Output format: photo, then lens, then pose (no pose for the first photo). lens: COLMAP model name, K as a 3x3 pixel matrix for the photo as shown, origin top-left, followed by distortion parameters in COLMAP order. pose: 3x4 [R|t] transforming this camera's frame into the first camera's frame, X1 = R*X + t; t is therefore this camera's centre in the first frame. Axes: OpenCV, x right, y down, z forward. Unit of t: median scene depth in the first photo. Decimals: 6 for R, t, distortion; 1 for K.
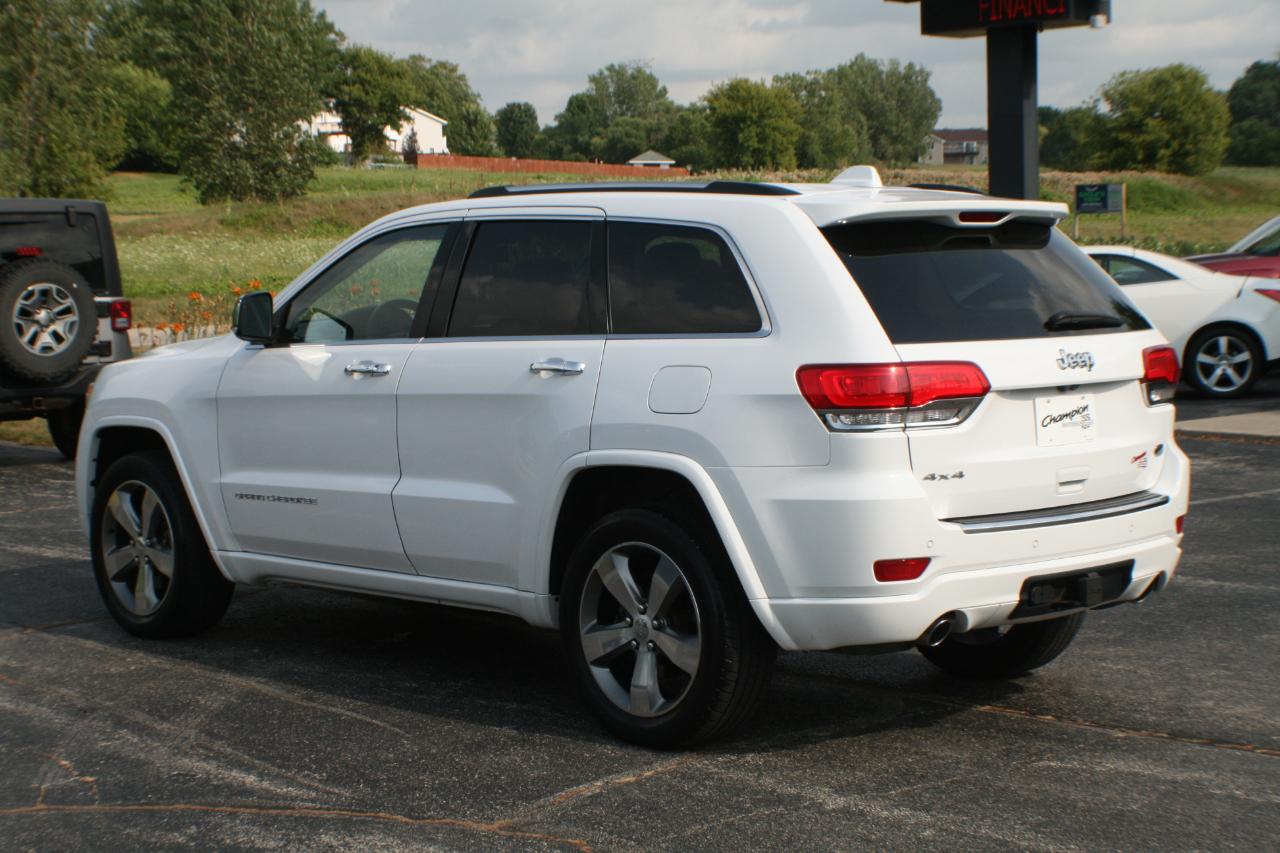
lens RADIAL K [[2362.9, 0, 640.3], [0, 2362.9, 490.4], [0, 0, 1]] dist [-0.148550, 0.087715]
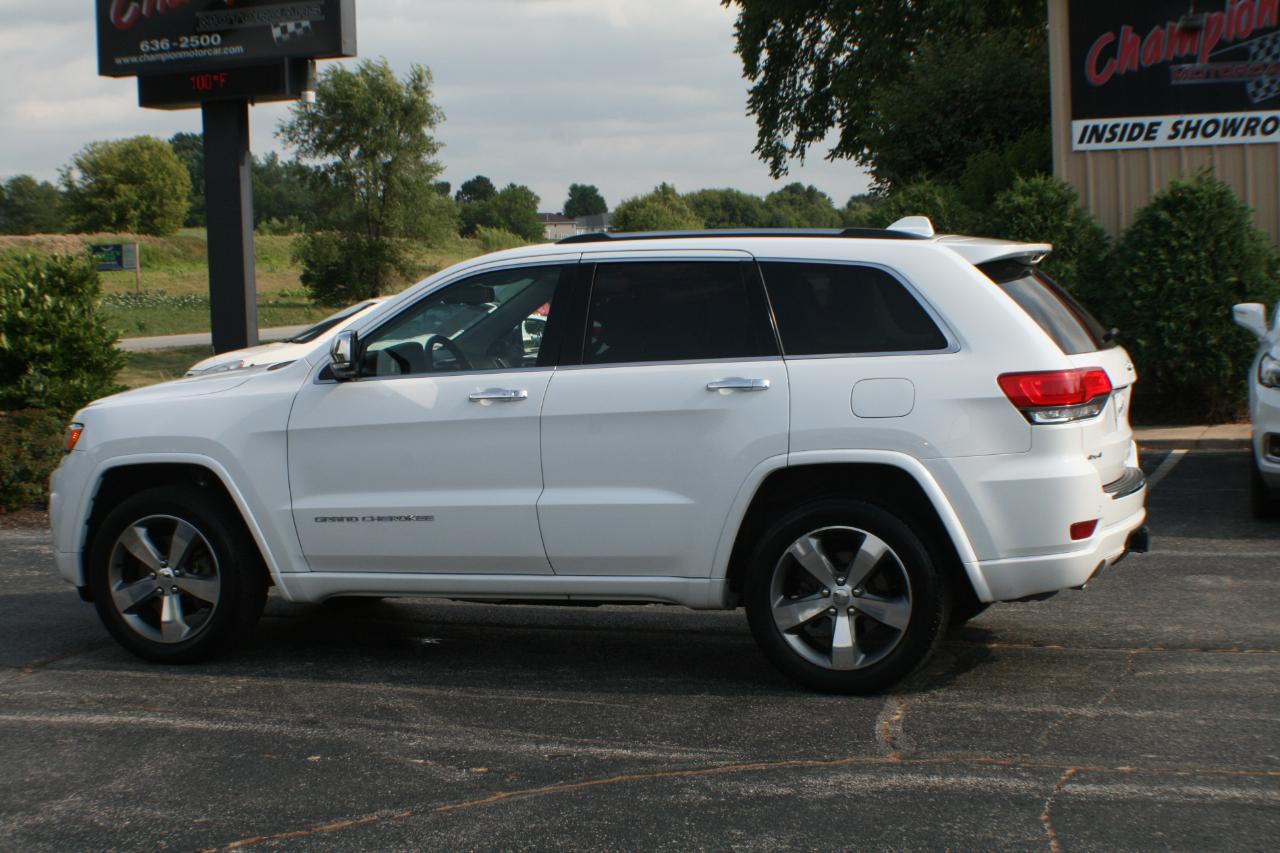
lens RADIAL K [[2151.0, 0, 638.6], [0, 2151.0, 482.6], [0, 0, 1]] dist [-0.151867, 0.034455]
pose [[0.889112, -0.052620, 0.454656, -0.475905], [0.061186, 0.998118, -0.004136, -0.001639], [-0.453582, 0.031495, 0.890658, 0.053951]]
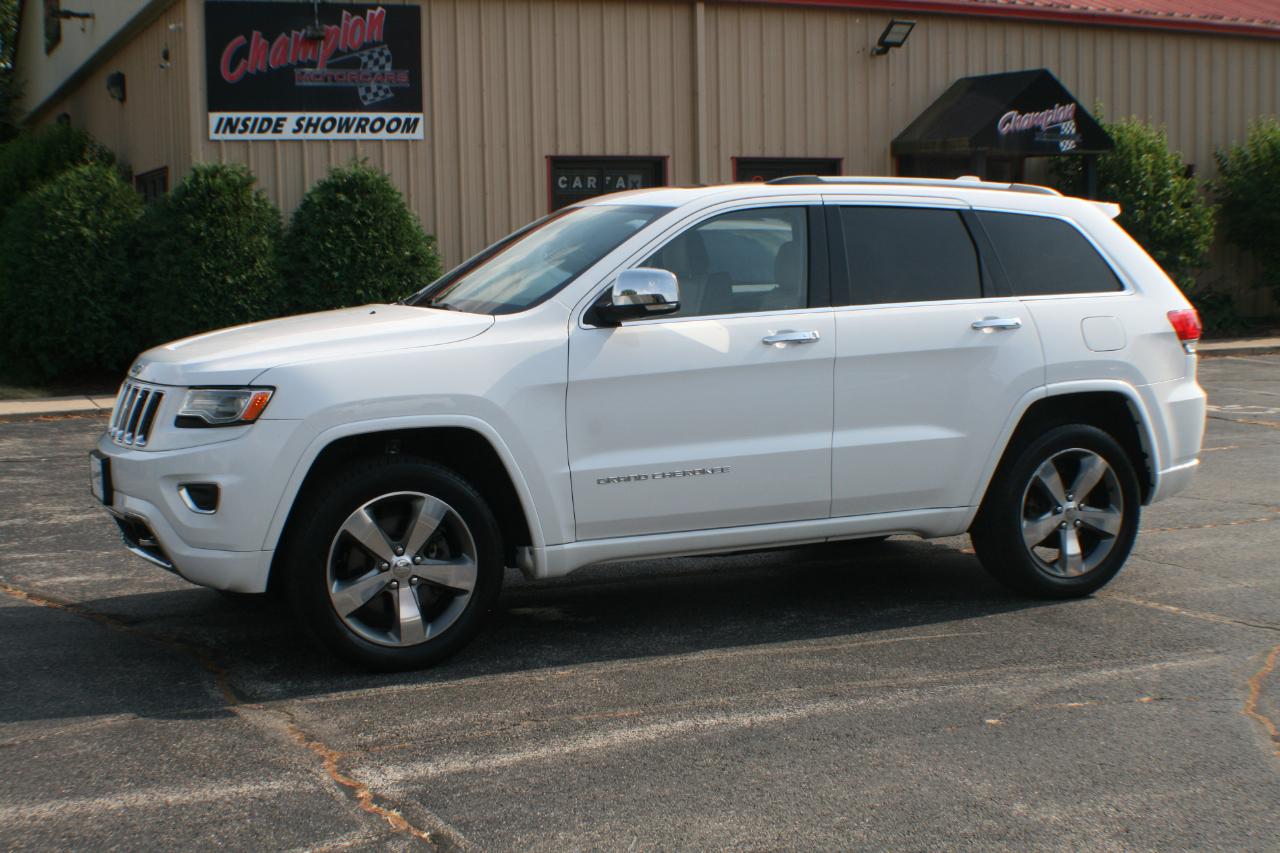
lens RADIAL K [[1756.3, 0, 640.5], [0, 1756.3, 466.5], [0, 0, 1]] dist [-0.176754, 0.057948]
pose [[0.323377, -0.105208, 0.940403, -0.821931], [0.101424, 0.991929, 0.076096, -0.055617], [-0.940819, 0.070772, 0.331438, 0.728764]]
